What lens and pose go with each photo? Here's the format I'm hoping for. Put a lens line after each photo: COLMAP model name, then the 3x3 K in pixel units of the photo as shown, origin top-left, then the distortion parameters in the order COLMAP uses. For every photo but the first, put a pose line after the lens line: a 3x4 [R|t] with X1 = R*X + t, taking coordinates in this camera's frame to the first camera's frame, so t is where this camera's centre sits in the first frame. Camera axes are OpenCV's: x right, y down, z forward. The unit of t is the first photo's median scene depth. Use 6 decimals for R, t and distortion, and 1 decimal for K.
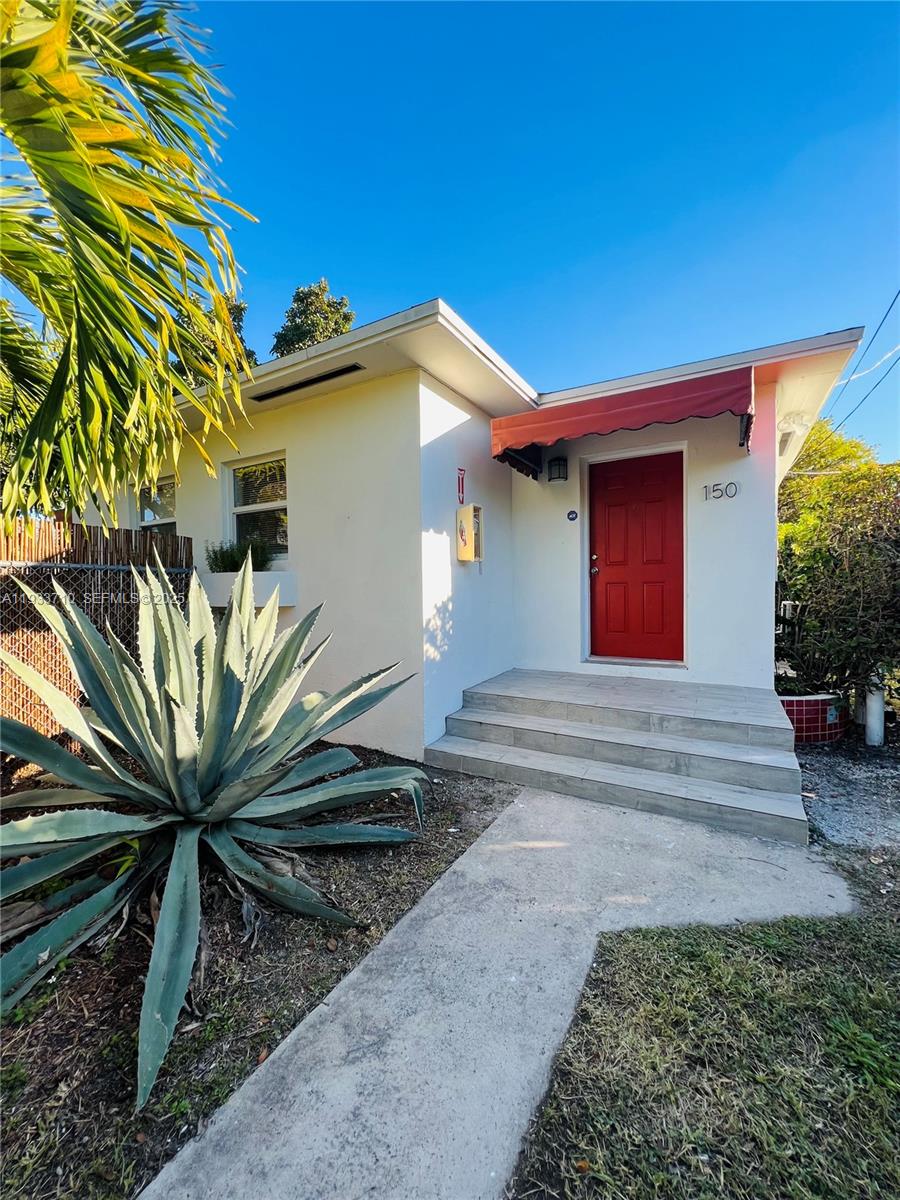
lens RADIAL K [[480.4, 0, 447.9], [0, 480.4, 602.7], [0, 0, 1]] dist [-0.002295, 0.000883]
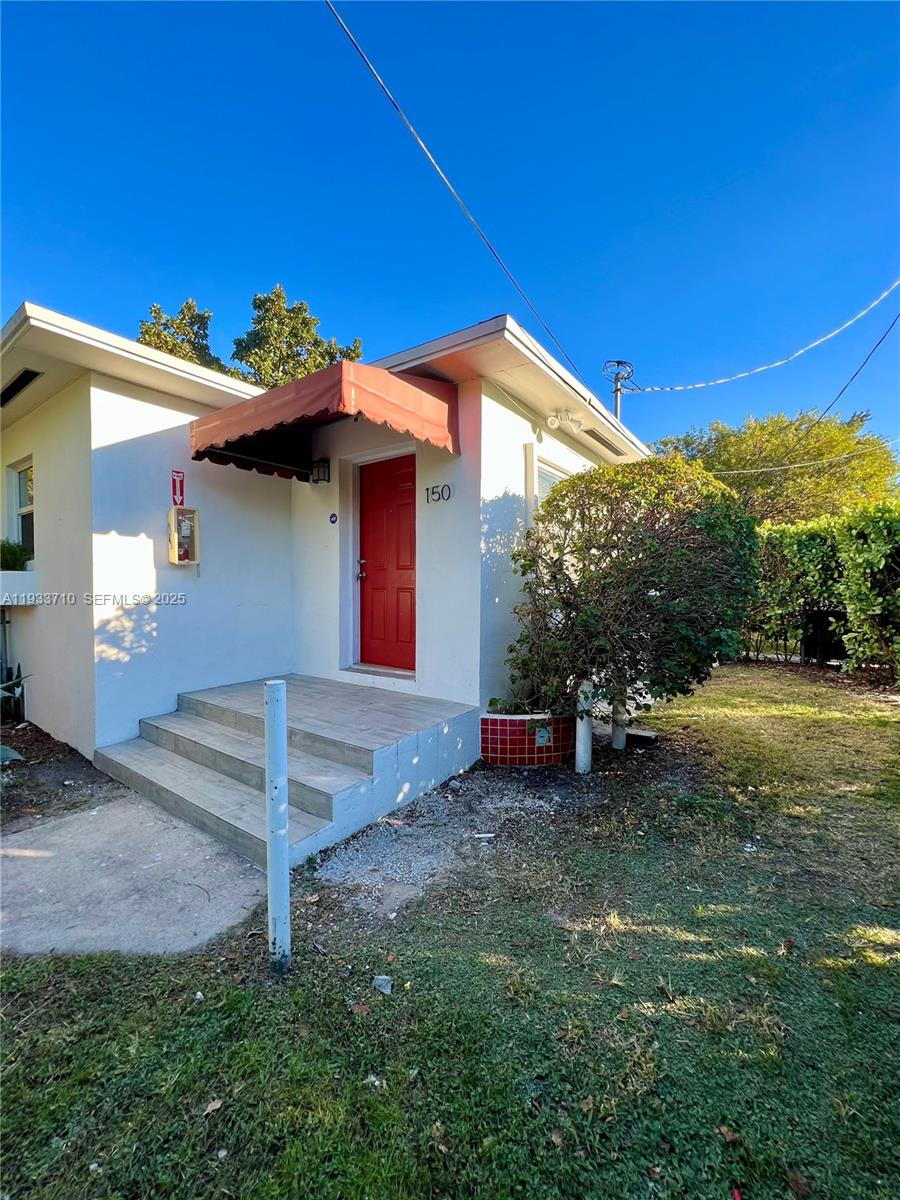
lens RADIAL K [[480.4, 0, 452.3], [0, 480.4, 600.6], [0, 0, 1]] dist [-0.002295, 0.000883]
pose [[0.995030, 0.023987, -0.096644, 0.753151], [-0.024601, 0.999684, -0.005165, -0.019681], [0.096490, 0.007516, 0.995306, 0.069603]]
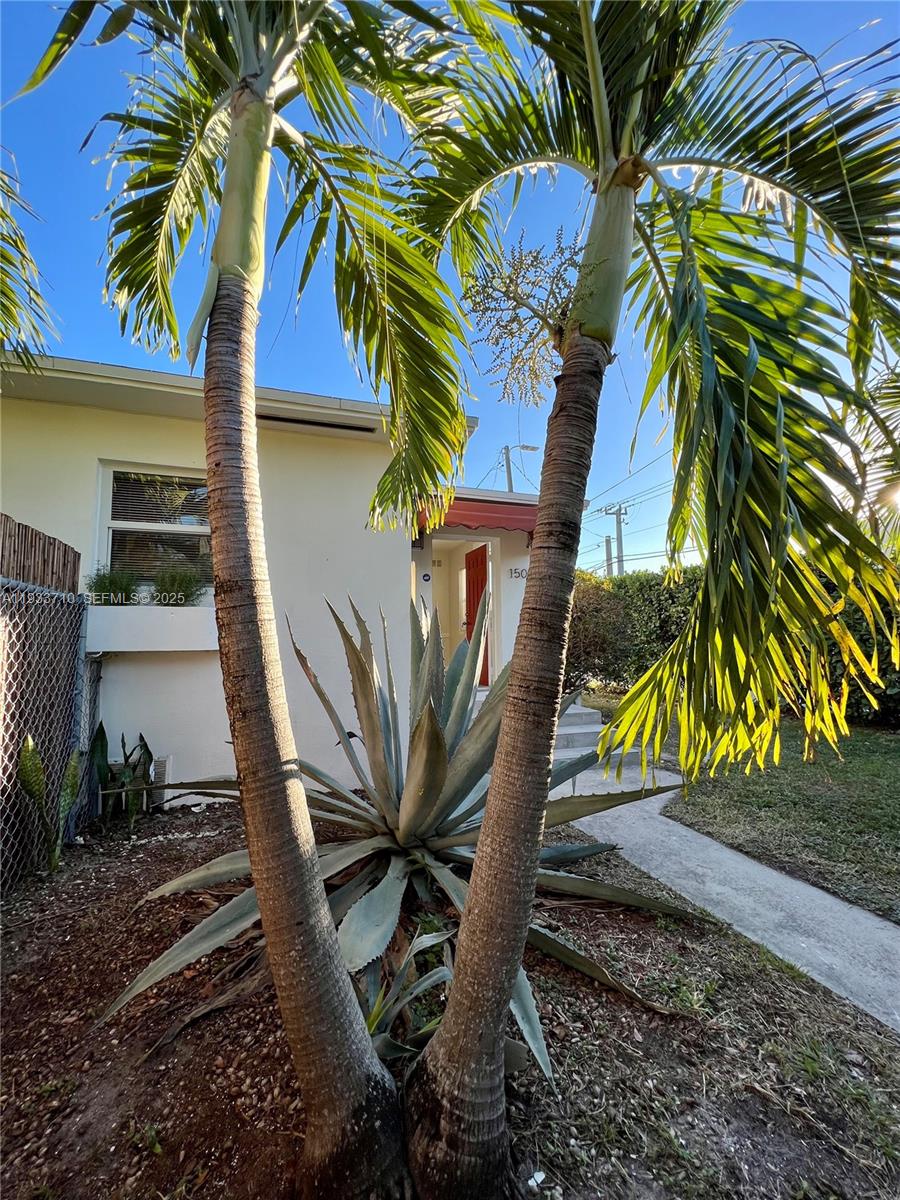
lens RADIAL K [[480.4, 0, 448.2], [0, 480.4, 601.4], [0, 0, 1]] dist [-0.002295, 0.000883]
pose [[0.661103, 0.058986, 0.747973, -0.830597], [0.023927, 0.994740, -0.099595, 0.018304], [-0.749914, 0.083740, 0.656214, 0.160642]]
